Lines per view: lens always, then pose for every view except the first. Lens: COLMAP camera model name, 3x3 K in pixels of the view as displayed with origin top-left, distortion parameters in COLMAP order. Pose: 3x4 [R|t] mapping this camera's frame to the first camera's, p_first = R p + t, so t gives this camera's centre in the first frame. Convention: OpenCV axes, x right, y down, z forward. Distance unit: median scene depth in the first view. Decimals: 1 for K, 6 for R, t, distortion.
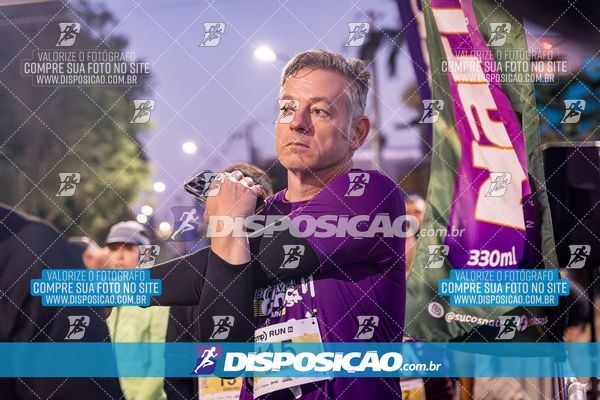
lens RADIAL K [[1135.2, 0, 299.9], [0, 1135.2, 202.2], [0, 0, 1]] dist [0.019565, 0.000000]
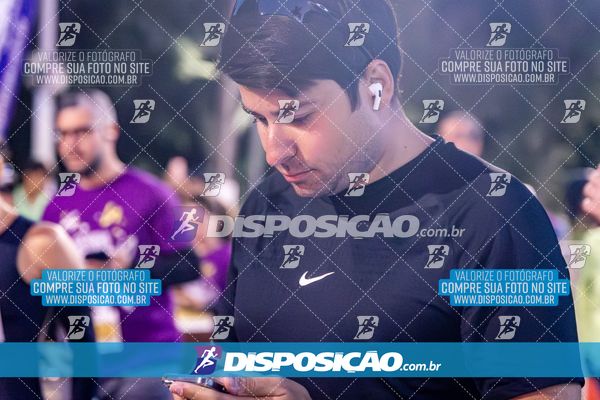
lens RADIAL K [[1133.1, 0, 297.7], [0, 1133.1, 199.7], [0, 0, 1]] dist [0.021374, 0.000000]
pose [[0.999879, 0.001148, 0.015517, -0.383317], [-0.001110, 0.999996, -0.002458, 0.001051], [-0.015519, 0.002440, 0.999877, 0.010618]]
